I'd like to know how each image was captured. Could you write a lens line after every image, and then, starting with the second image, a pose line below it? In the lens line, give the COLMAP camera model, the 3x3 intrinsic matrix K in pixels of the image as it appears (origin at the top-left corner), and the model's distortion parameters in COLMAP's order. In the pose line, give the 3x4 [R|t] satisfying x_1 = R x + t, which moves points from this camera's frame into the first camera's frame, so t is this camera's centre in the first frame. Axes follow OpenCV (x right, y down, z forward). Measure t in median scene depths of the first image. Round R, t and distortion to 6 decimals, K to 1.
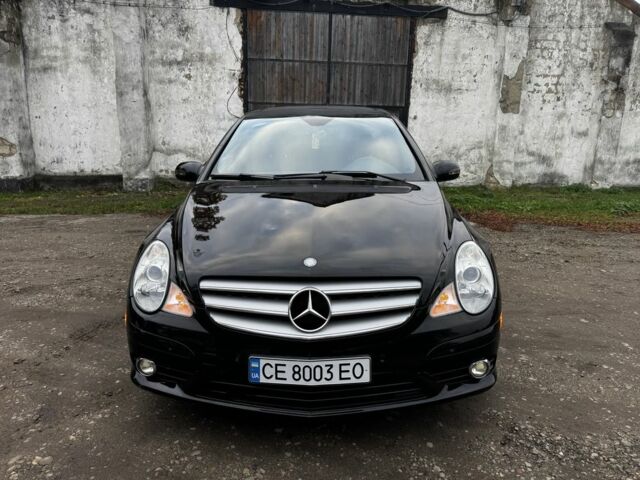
lens RADIAL K [[453.9, 0, 316.2], [0, 453.9, 238.7], [0, 0, 1]] dist [0.038222, -0.048918]
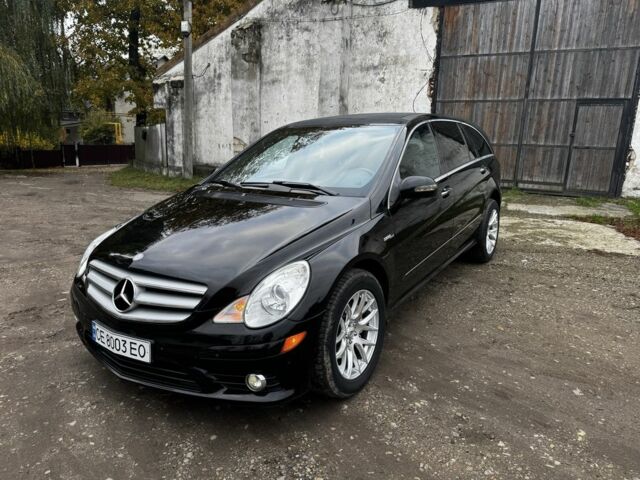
lens RADIAL K [[453.9, 0, 316.2], [0, 453.9, 238.7], [0, 0, 1]] dist [0.038222, -0.048918]
pose [[0.846995, 0.114797, -0.519058, 0.179387], [-0.110019, 0.993120, 0.040114, -0.017479], [0.520092, 0.023130, 0.853797, 0.033160]]
